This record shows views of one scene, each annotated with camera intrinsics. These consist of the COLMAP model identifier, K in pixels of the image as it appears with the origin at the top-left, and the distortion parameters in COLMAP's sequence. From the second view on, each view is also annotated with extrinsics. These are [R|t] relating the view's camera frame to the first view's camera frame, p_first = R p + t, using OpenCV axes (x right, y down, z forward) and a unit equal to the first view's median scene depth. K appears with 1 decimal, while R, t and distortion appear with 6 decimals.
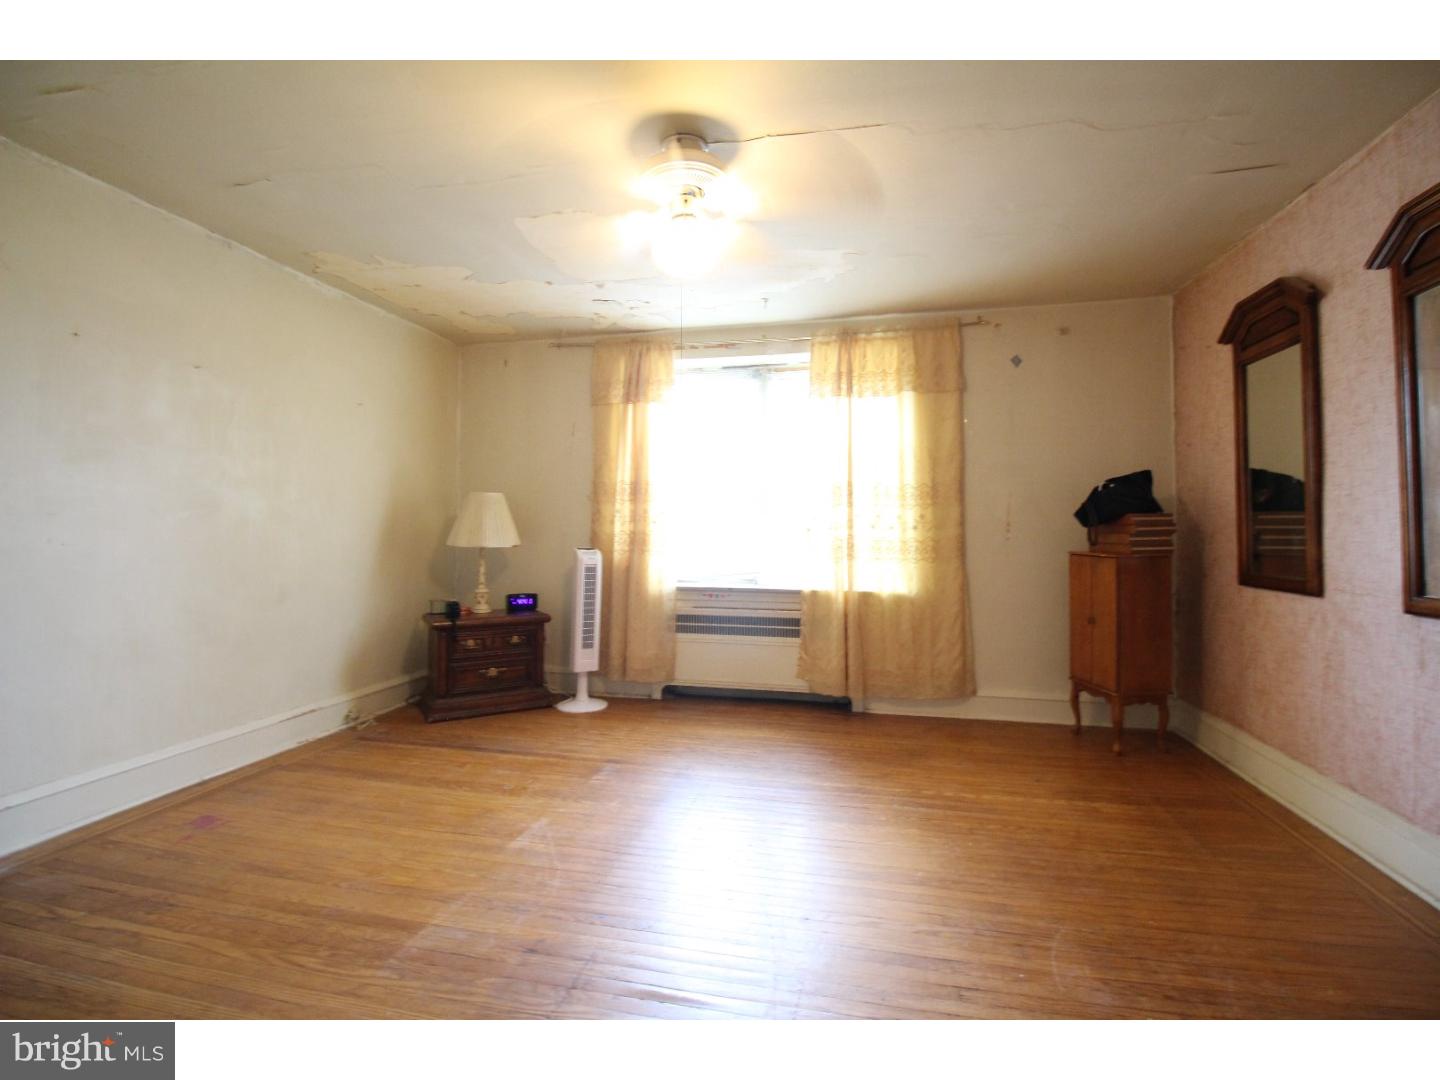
lens RADIAL K [[671.3, 0, 716.7], [0, 671.3, 528.9], [0, 0, 1]] dist [-0.001333, -0.005972]
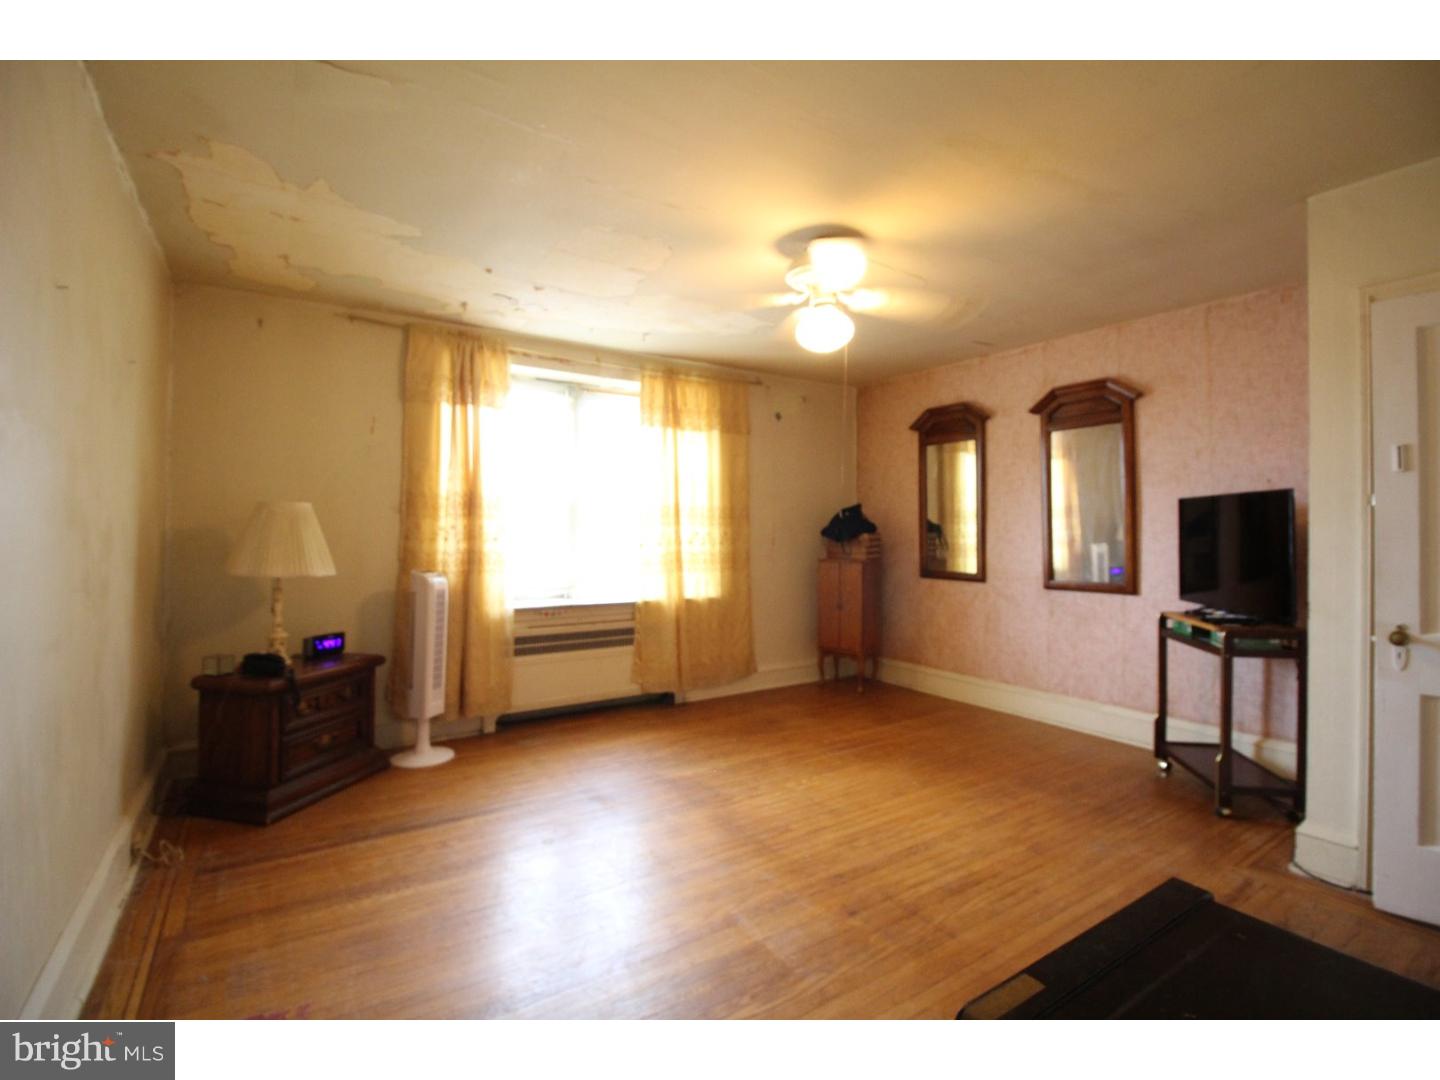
lens RADIAL K [[671.3, 0, 720.7], [0, 671.3, 539.6], [0, 0, 1]] dist [-0.001333, -0.005972]
pose [[0.696503, -0.009932, 0.717485, -0.567820], [-0.001402, 0.999883, 0.015202, -0.026088], [-0.717552, -0.011595, 0.696408, 0.148672]]
